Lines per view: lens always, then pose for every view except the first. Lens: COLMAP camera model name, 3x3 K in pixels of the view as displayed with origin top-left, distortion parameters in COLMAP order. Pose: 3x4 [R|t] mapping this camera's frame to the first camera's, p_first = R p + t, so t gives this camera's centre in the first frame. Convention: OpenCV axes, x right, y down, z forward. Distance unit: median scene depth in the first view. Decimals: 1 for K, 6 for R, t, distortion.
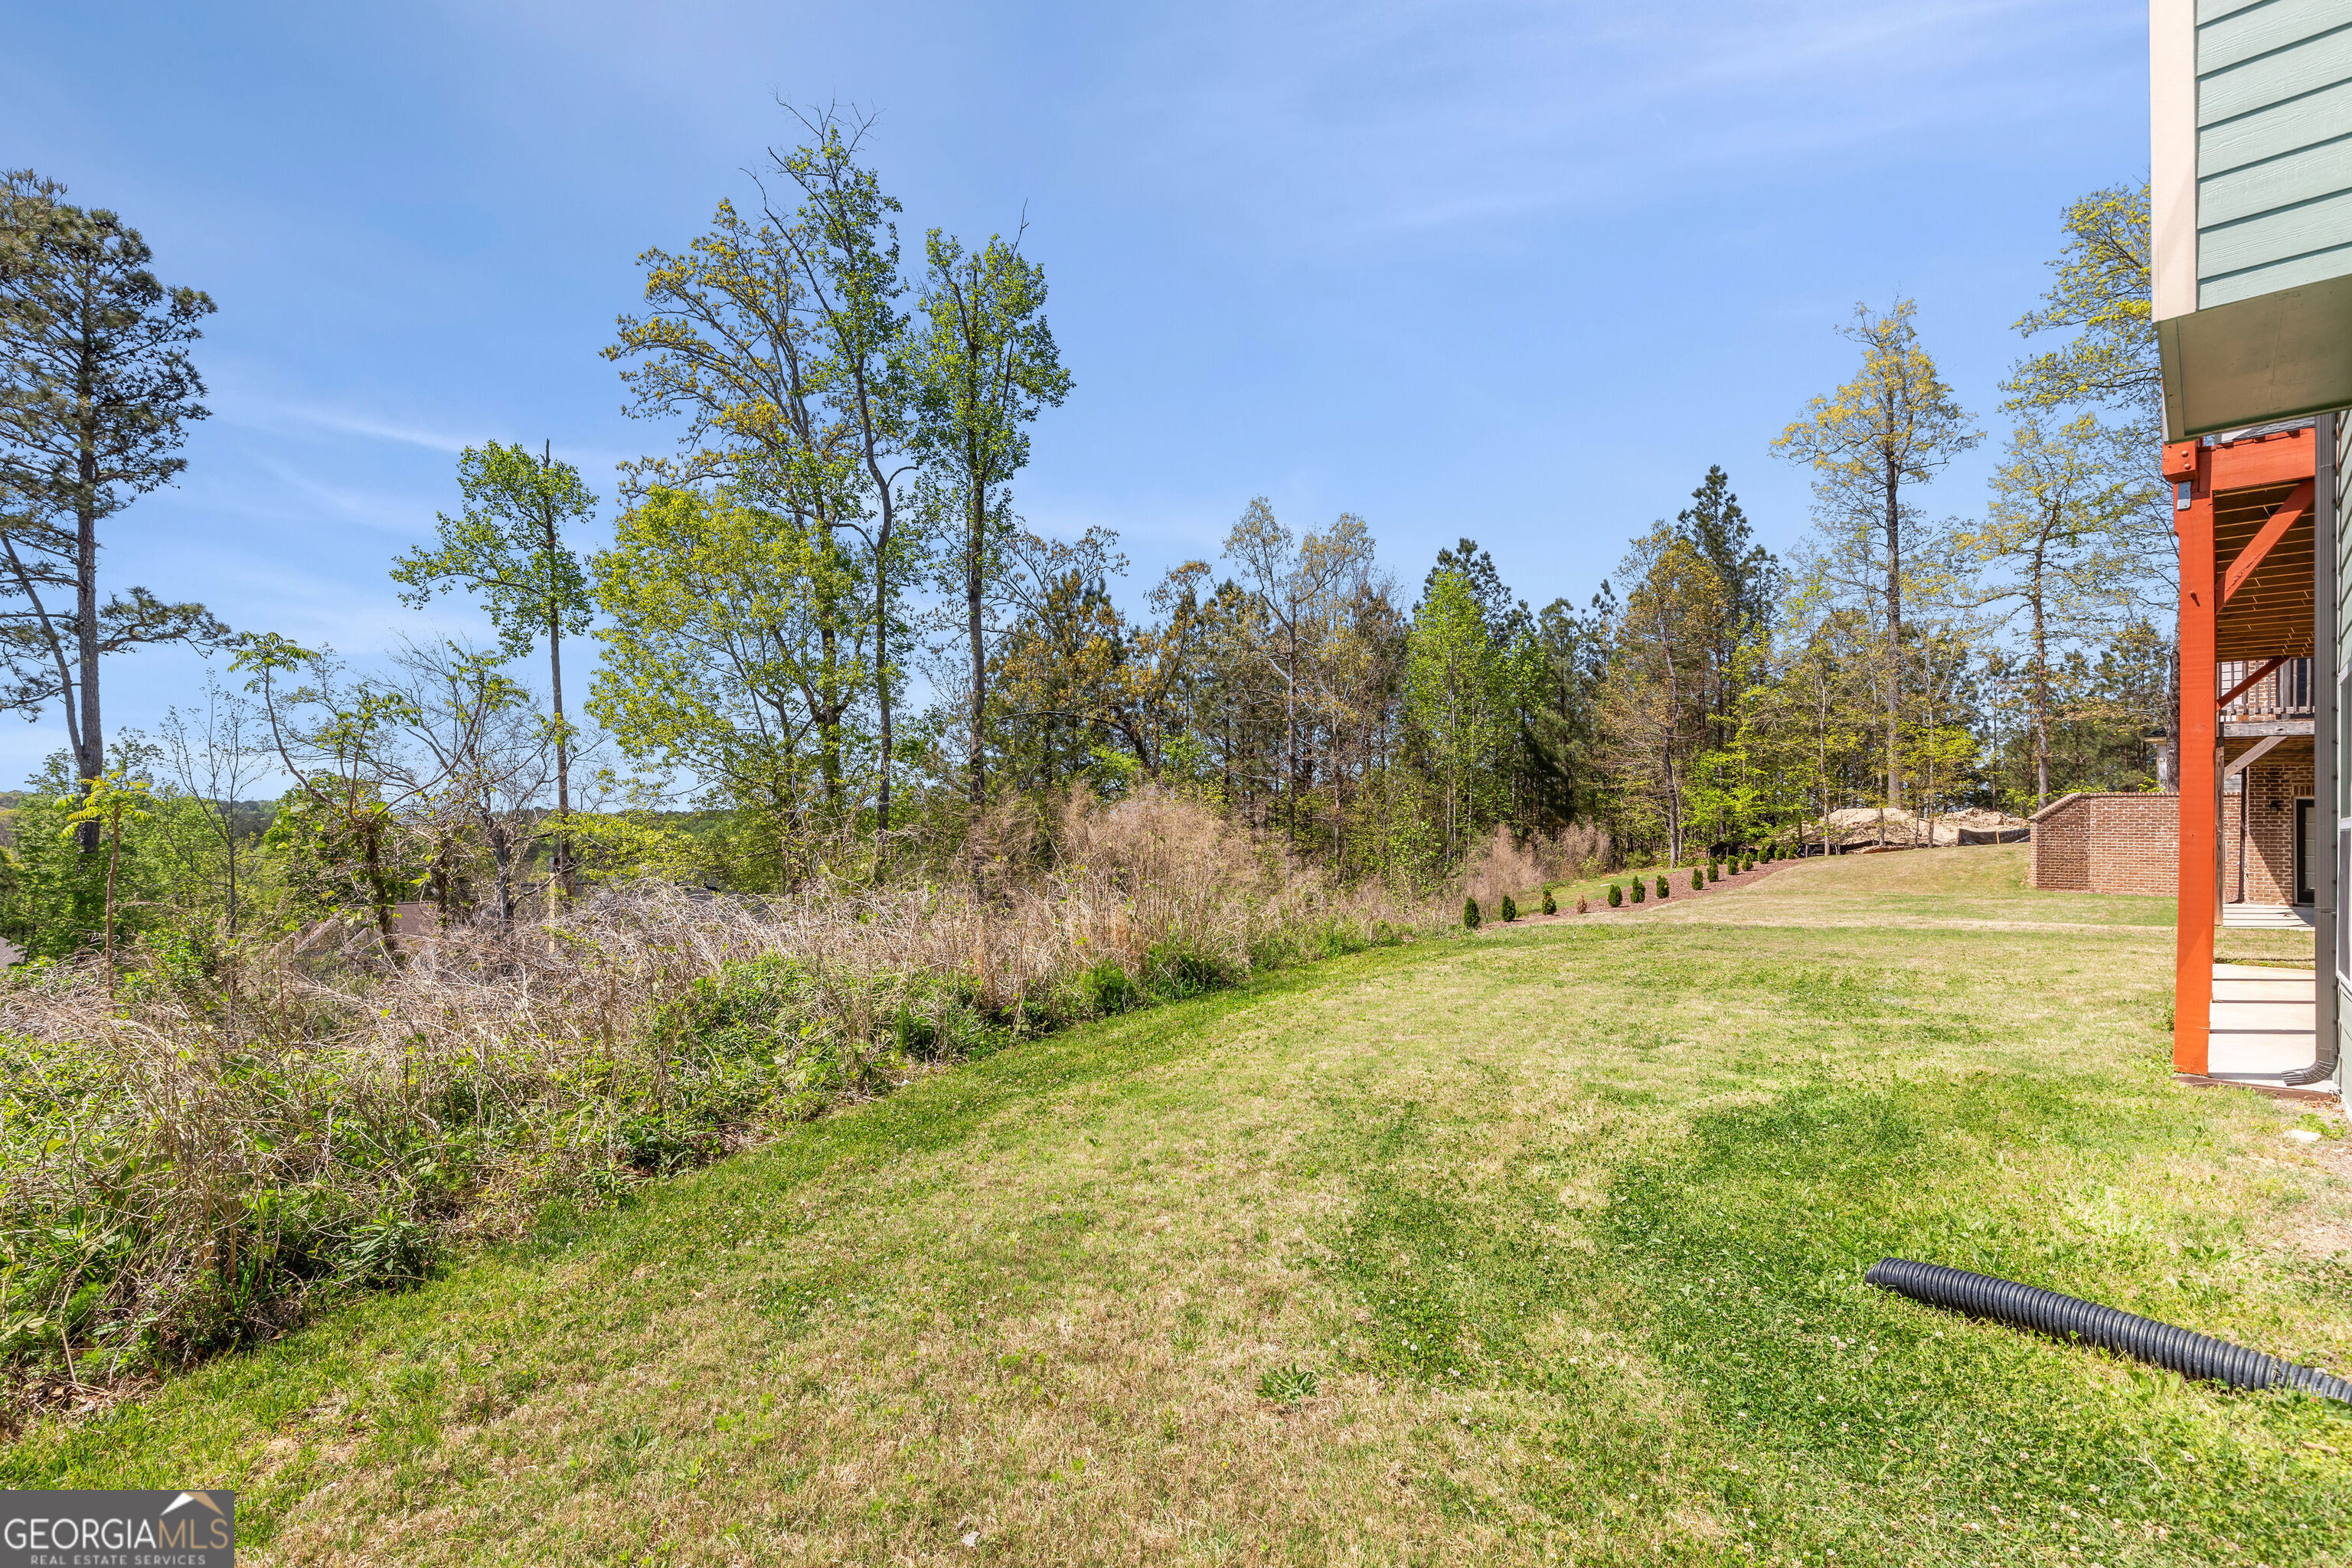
lens RADIAL K [[1055.4, 0, 1141.0], [0, 1055.4, 855.3], [0, 0, 1]] dist [-0.003414, -0.000329]
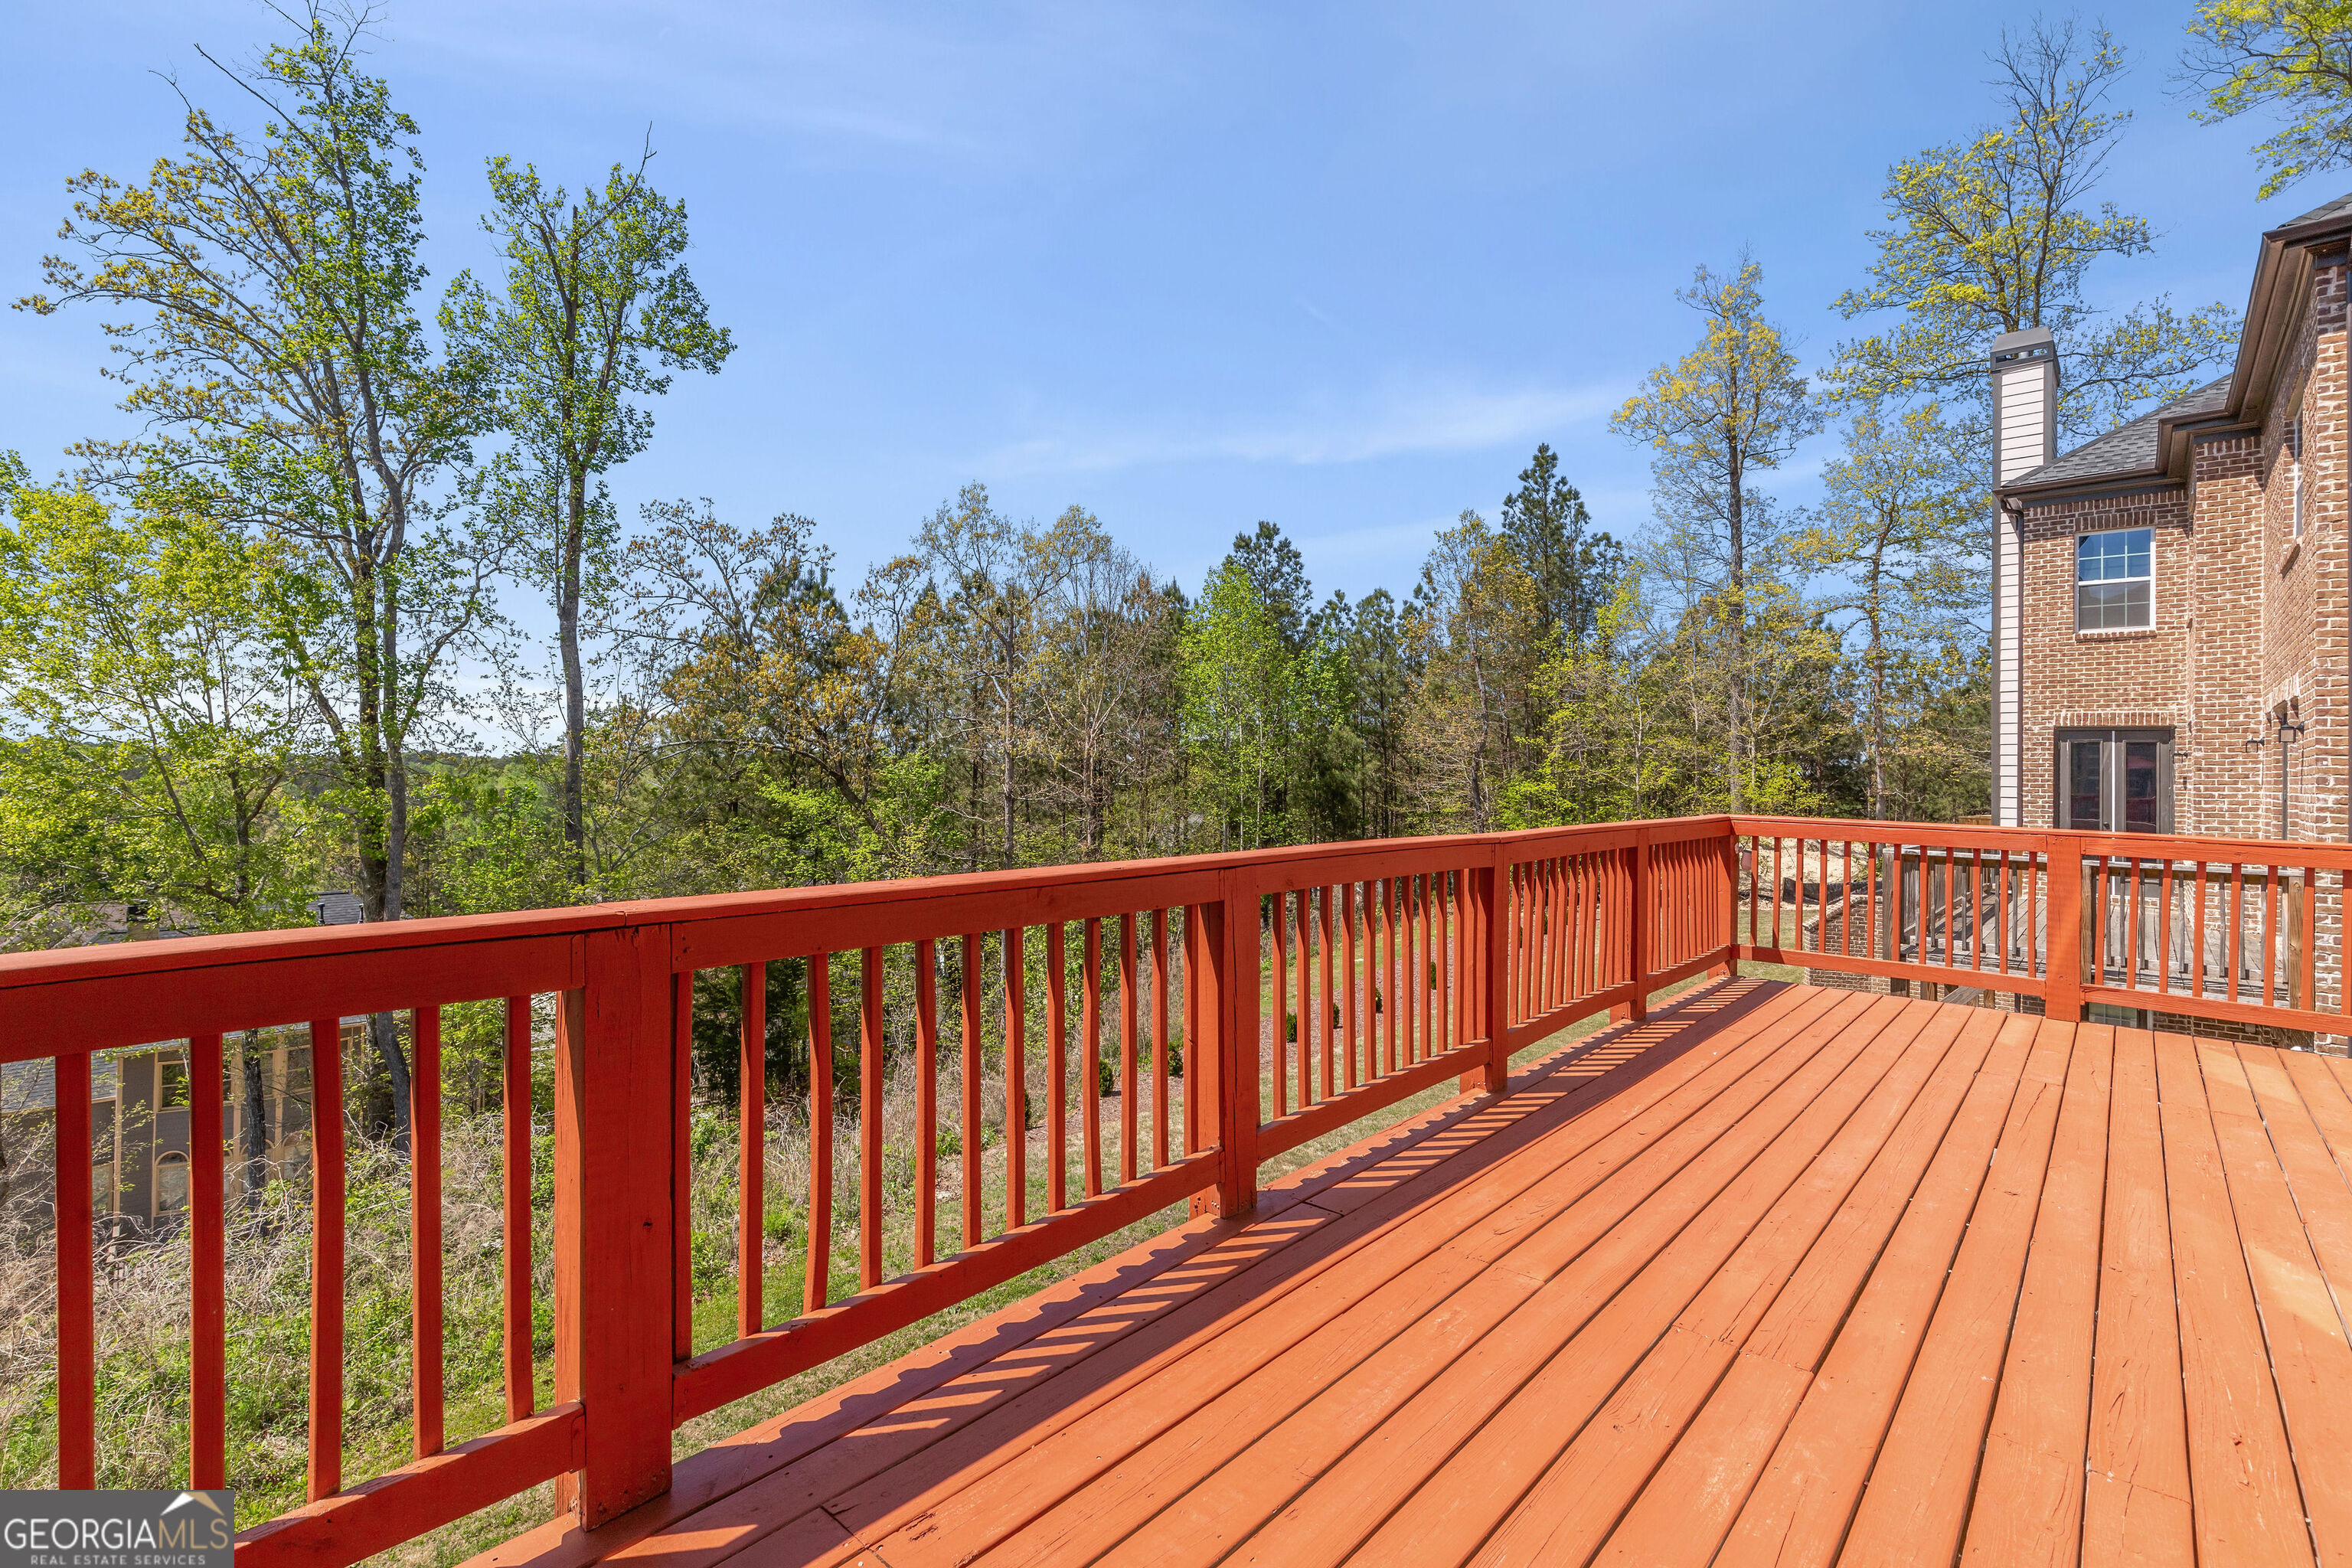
lens RADIAL K [[1055.4, 0, 1179.0], [0, 1055.4, 779.7], [0, 0, 1]] dist [-0.003414, -0.000329]
pose [[0.998846, 0.003084, 0.047933, 0.209490], [-0.003252, 0.999989, 0.003434, -0.095746], [-0.047922, -0.003586, 0.998845, 0.135451]]
